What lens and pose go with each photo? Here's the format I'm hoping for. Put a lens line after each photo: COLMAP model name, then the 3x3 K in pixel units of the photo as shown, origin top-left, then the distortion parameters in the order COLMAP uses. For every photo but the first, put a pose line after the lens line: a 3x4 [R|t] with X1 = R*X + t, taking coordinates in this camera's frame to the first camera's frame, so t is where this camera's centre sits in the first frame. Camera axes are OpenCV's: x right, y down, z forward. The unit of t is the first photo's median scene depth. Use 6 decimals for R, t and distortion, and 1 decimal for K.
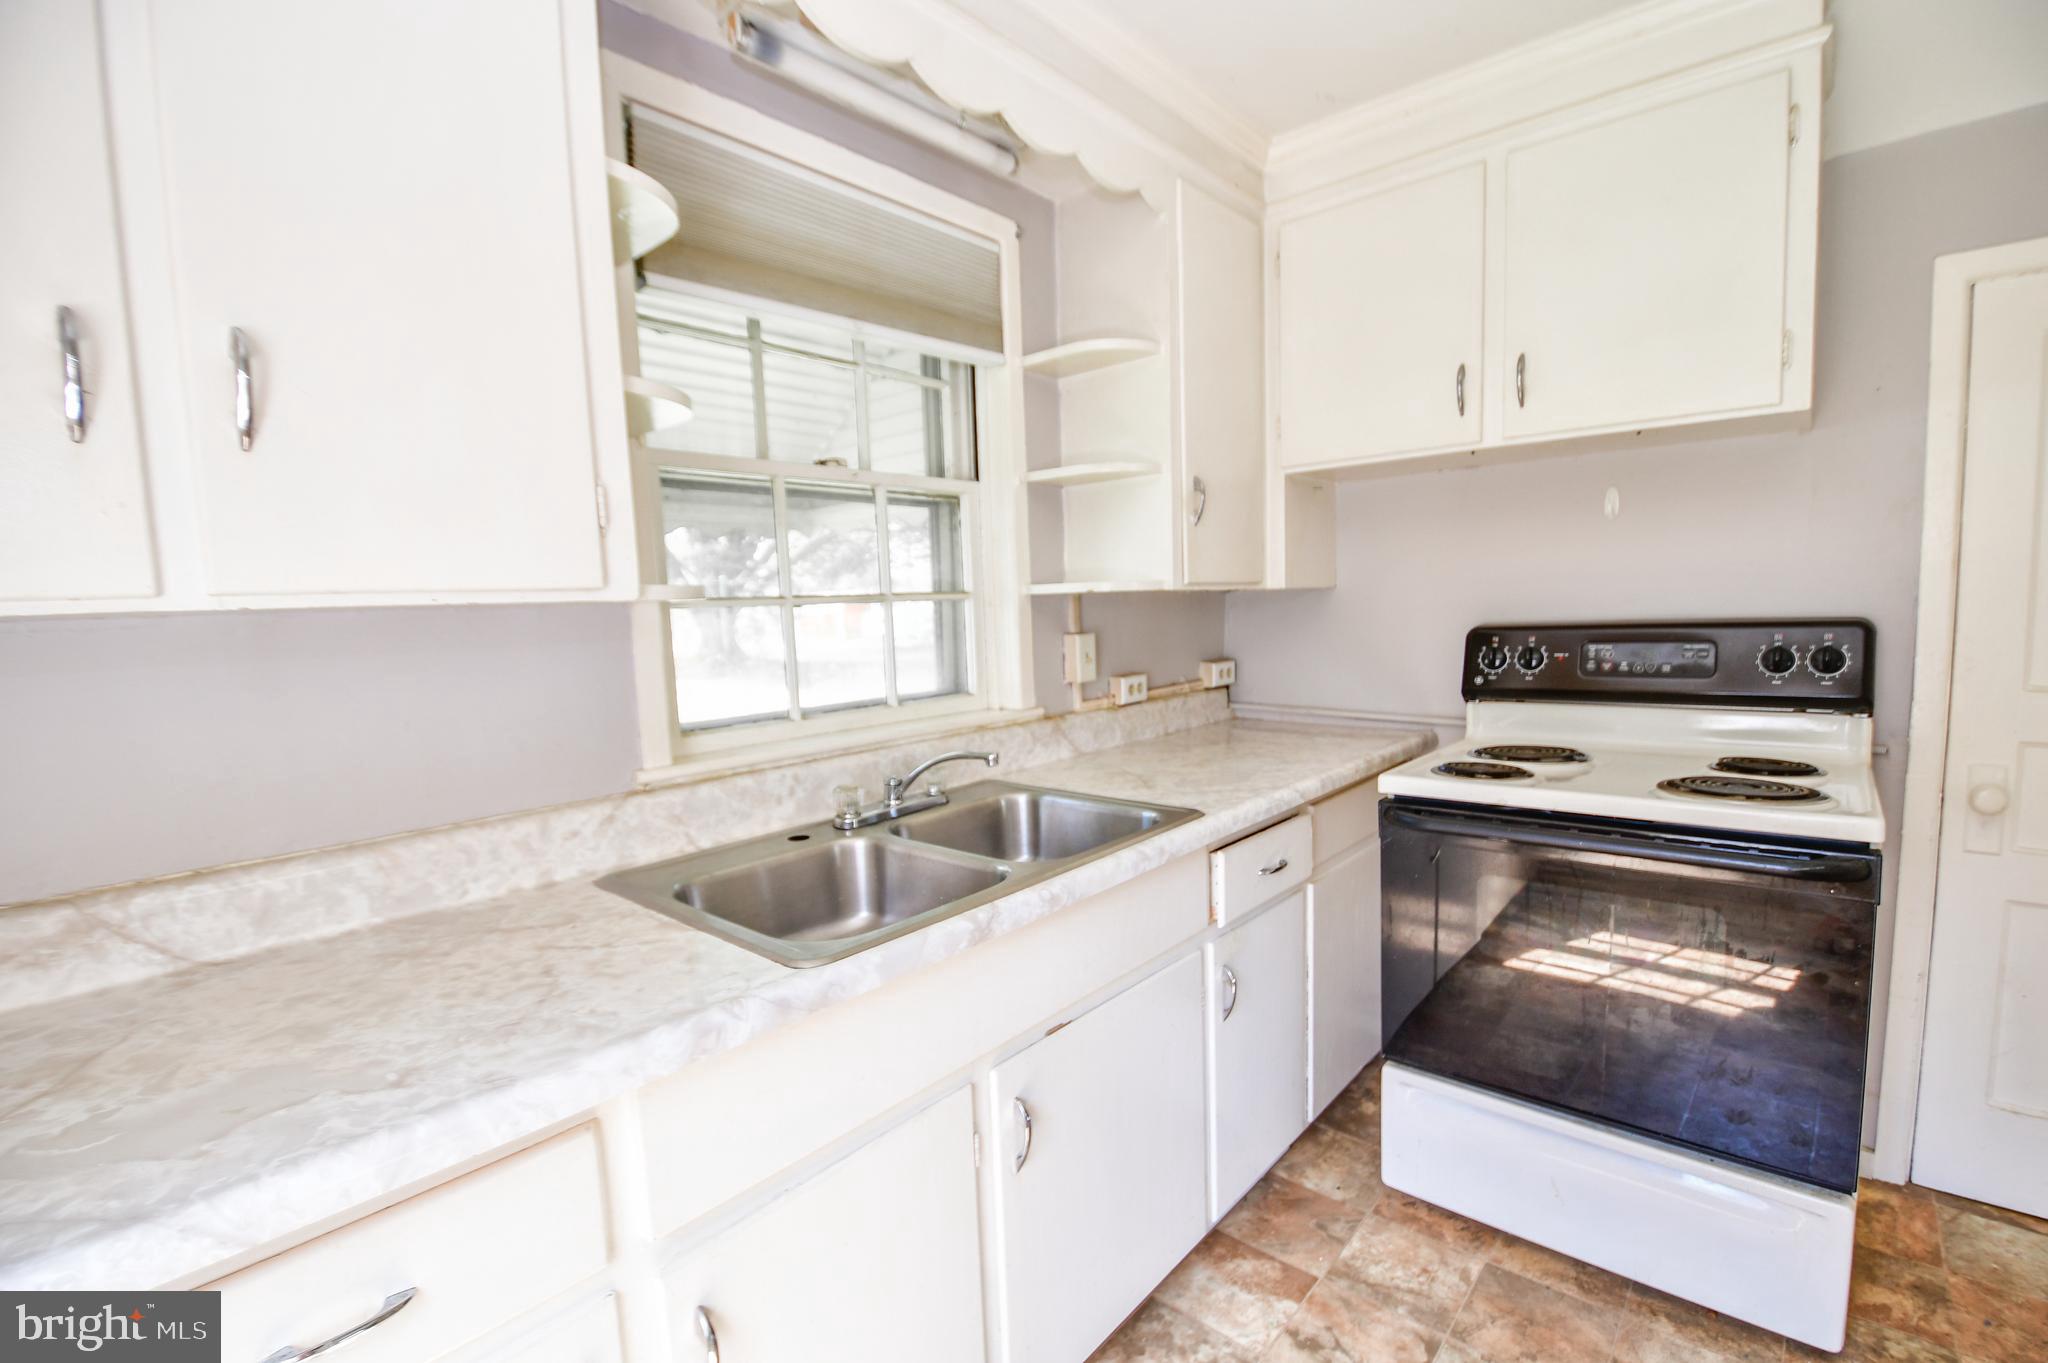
lens RADIAL K [[926.5, 0, 1023.6], [0, 926.5, 683.5], [0, 0, 1]] dist [-0.000227, -0.011368]
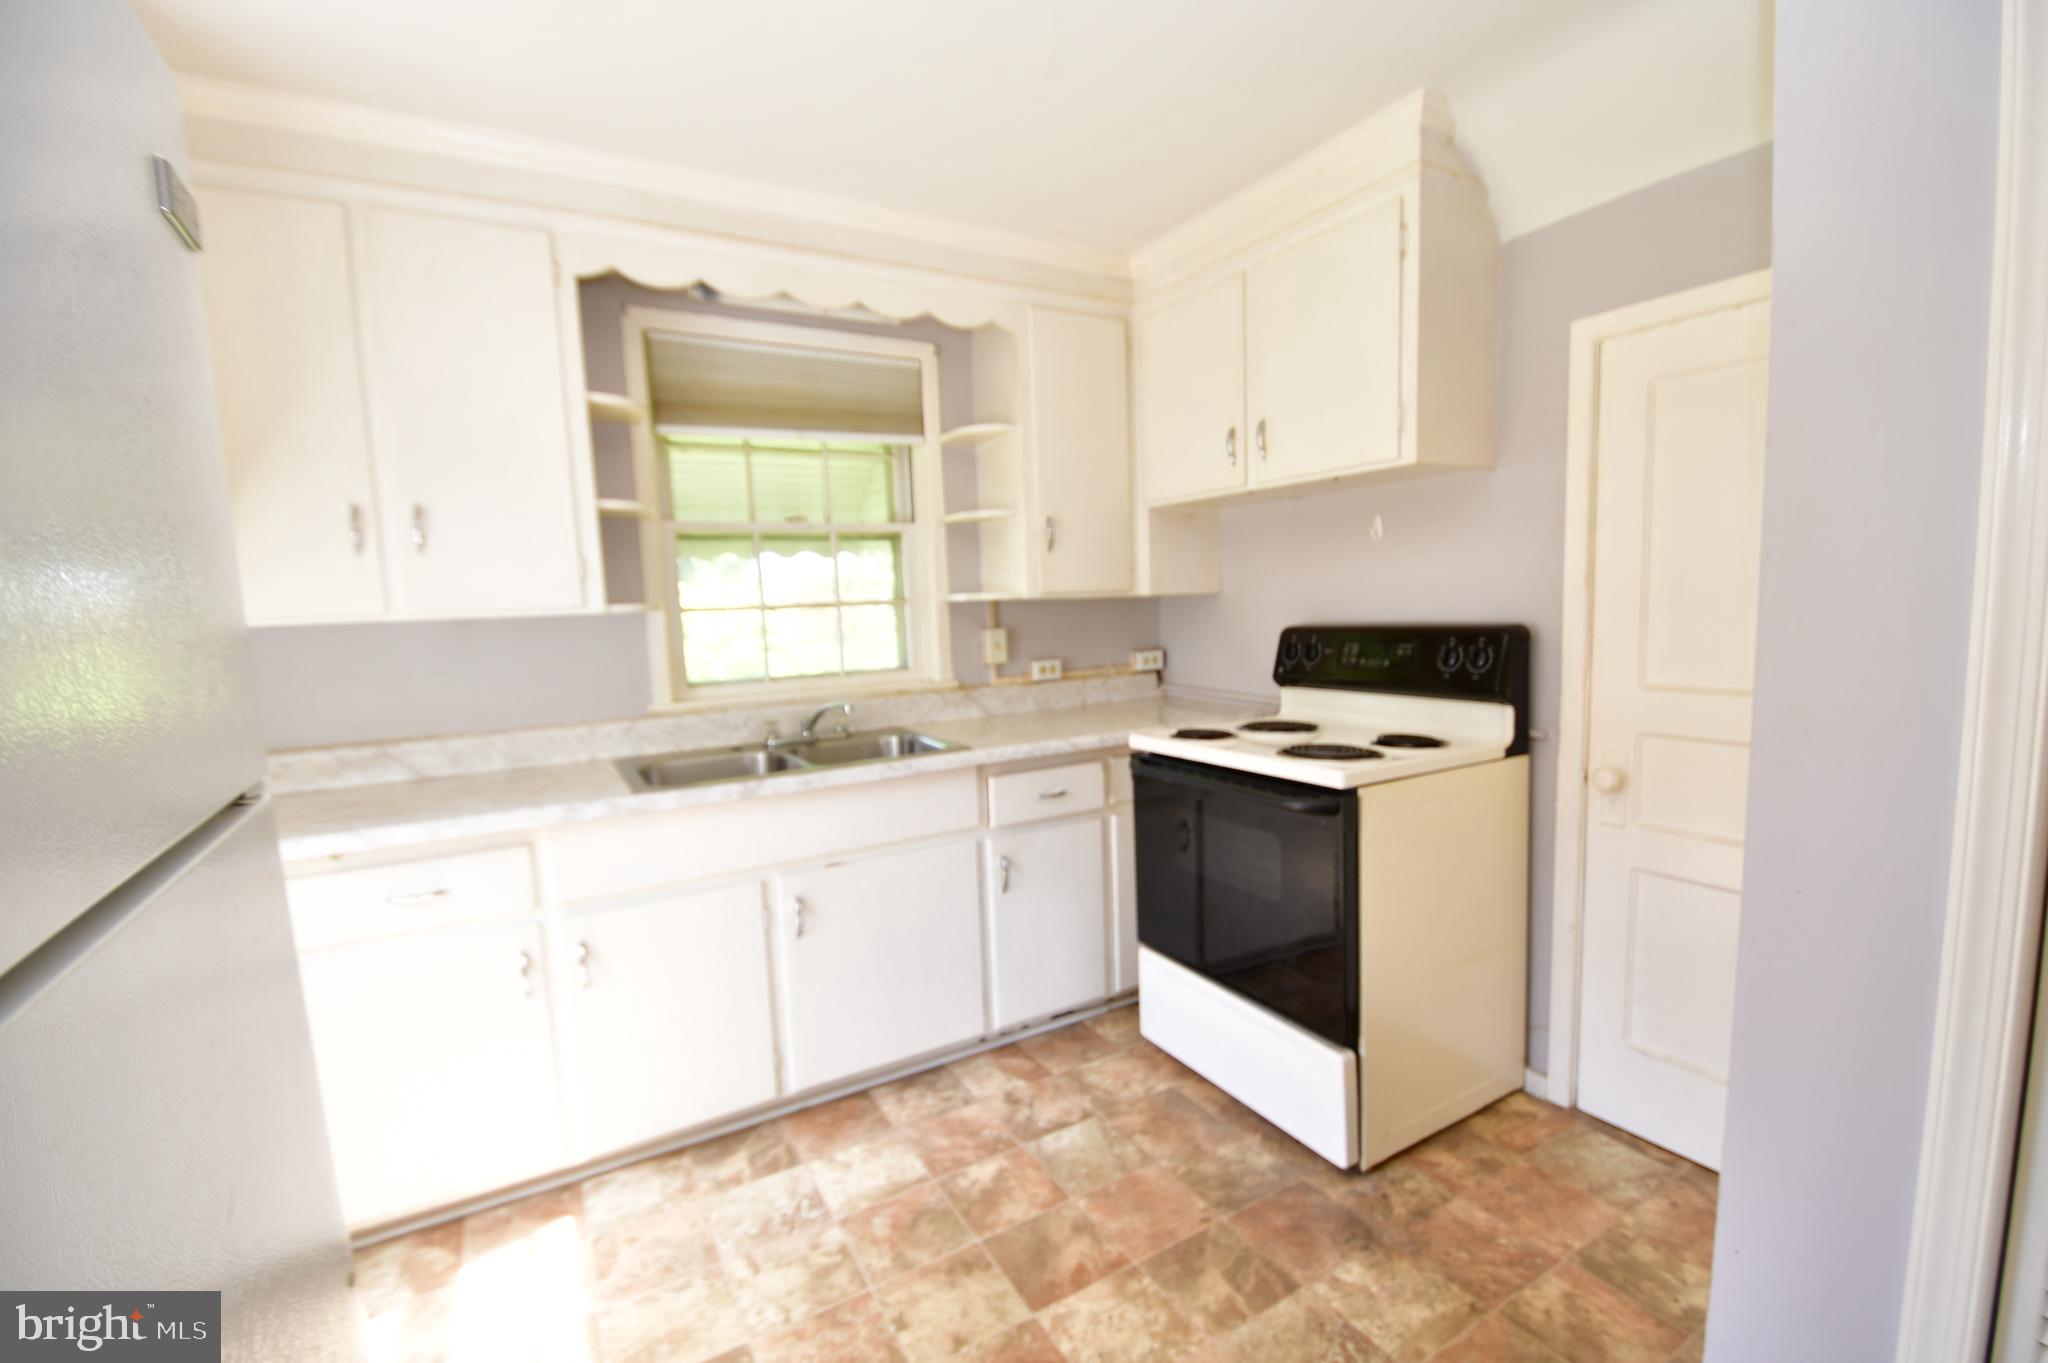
lens RADIAL K [[926.5, 0, 1031.6], [0, 926.5, 685.8], [0, 0, 1]] dist [-0.000227, -0.011368]
pose [[0.941801, 0.032137, -0.334630, 0.660824], [-0.025806, 0.999394, 0.023347, -0.002555], [0.335178, -0.013353, 0.942060, -0.332569]]
